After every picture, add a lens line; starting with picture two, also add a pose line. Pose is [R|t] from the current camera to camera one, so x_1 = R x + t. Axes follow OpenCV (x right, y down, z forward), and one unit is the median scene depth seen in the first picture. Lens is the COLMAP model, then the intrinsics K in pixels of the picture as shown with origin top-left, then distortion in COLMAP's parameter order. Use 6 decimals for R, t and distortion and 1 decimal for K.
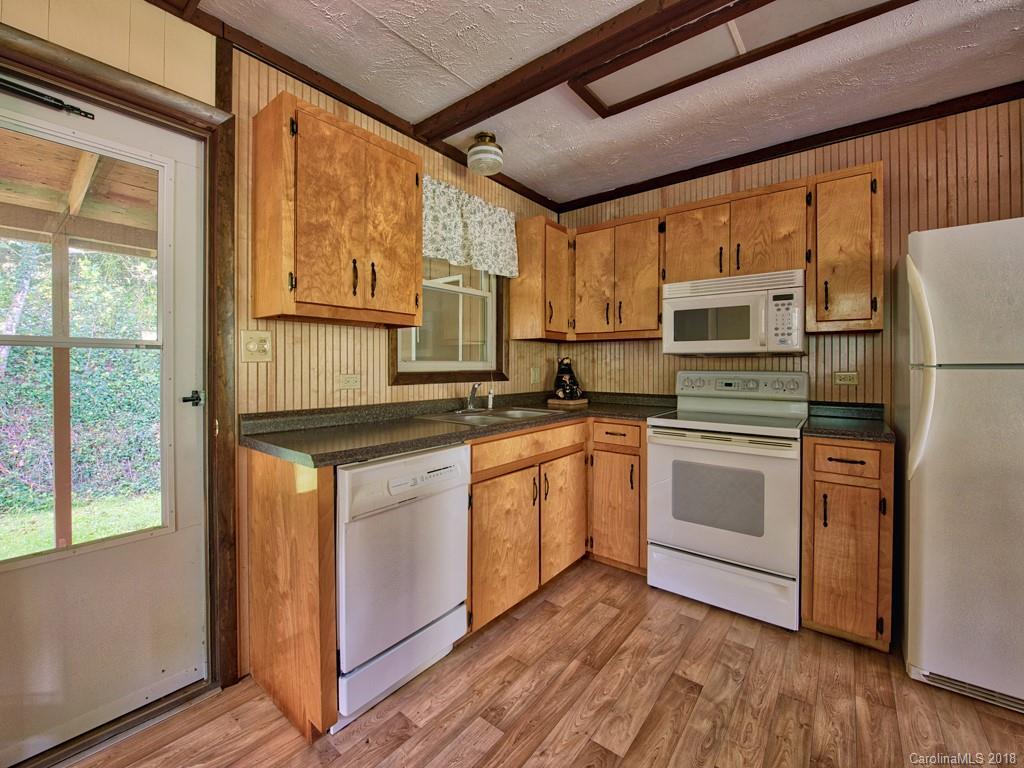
lens RADIAL K [[422.7, 0, 515.1], [0, 422.7, 367.5], [0, 0, 1]] dist [-0.017073, 0.000022]
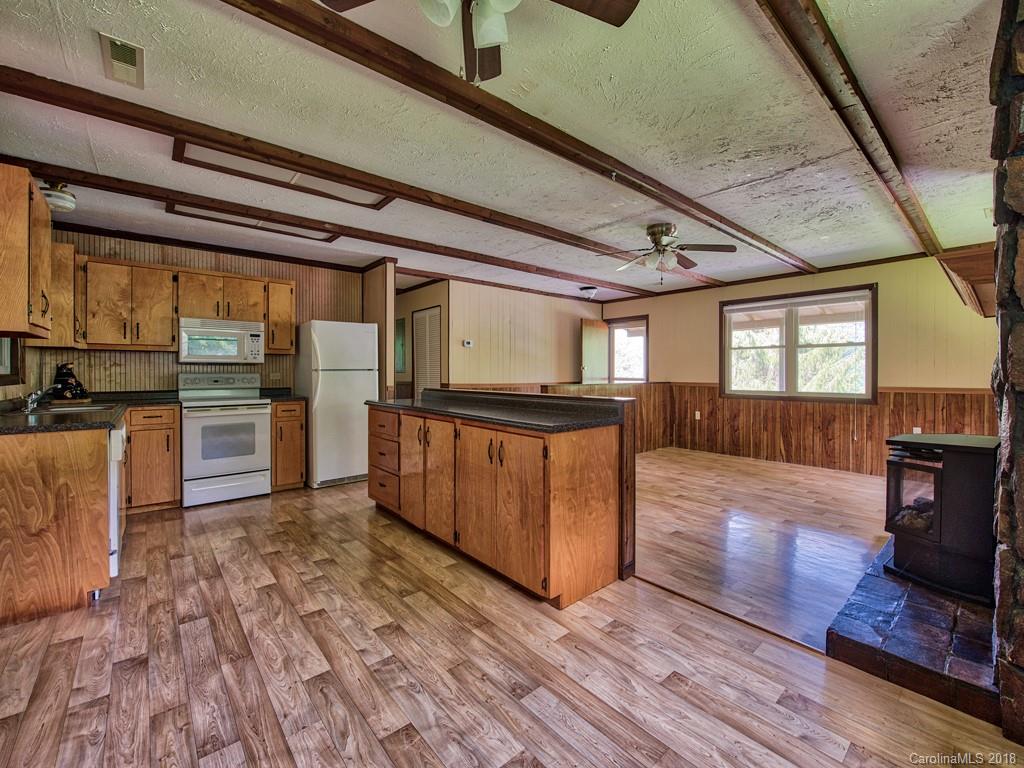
lens RADIAL K [[425.0, 0, 503.8], [0, 425.0, 372.8], [0, 0, 1]] dist [-0.018263, 0.000052]
pose [[0.200858, -0.005914, 0.979603, -0.940456], [0.005746, 0.999972, 0.004859, 0.005681], [-0.979604, 0.004653, 0.200886, -0.480473]]
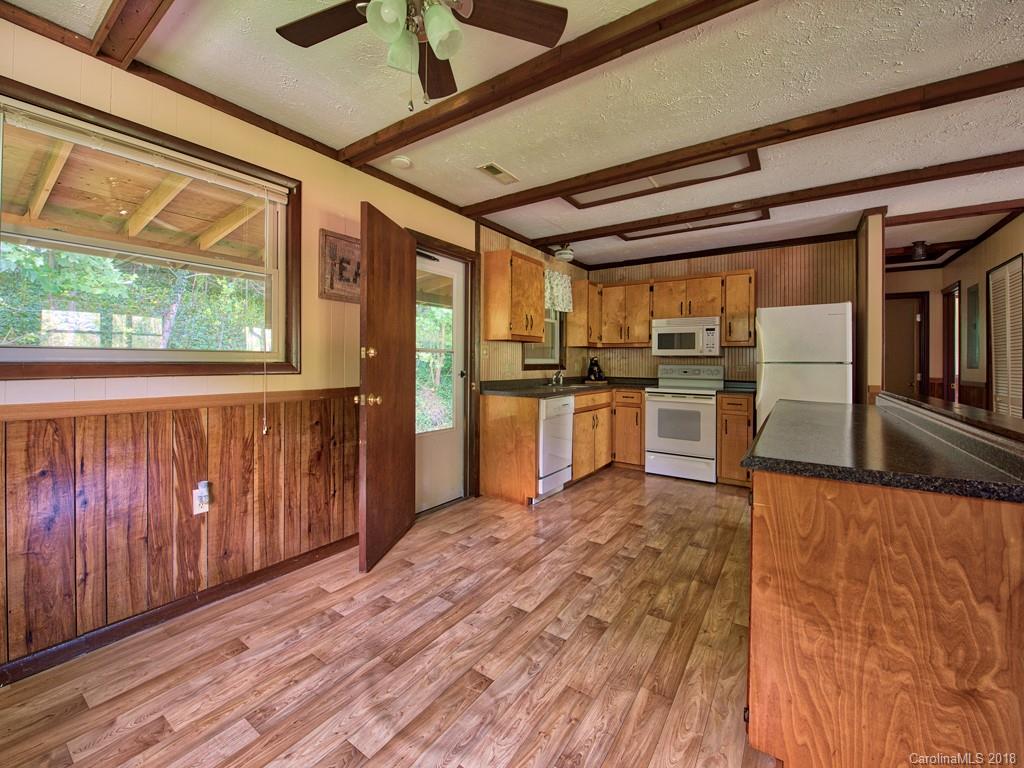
lens RADIAL K [[418.4, 0, 512.2], [0, 418.4, 360.2], [0, 0, 1]] dist [-0.015944, -0.000471]
pose [[0.997916, 0.007828, 0.064051, -0.414196], [-0.007263, 0.999933, -0.009040, 0.010090], [-0.064117, 0.008556, 0.997906, -0.872252]]
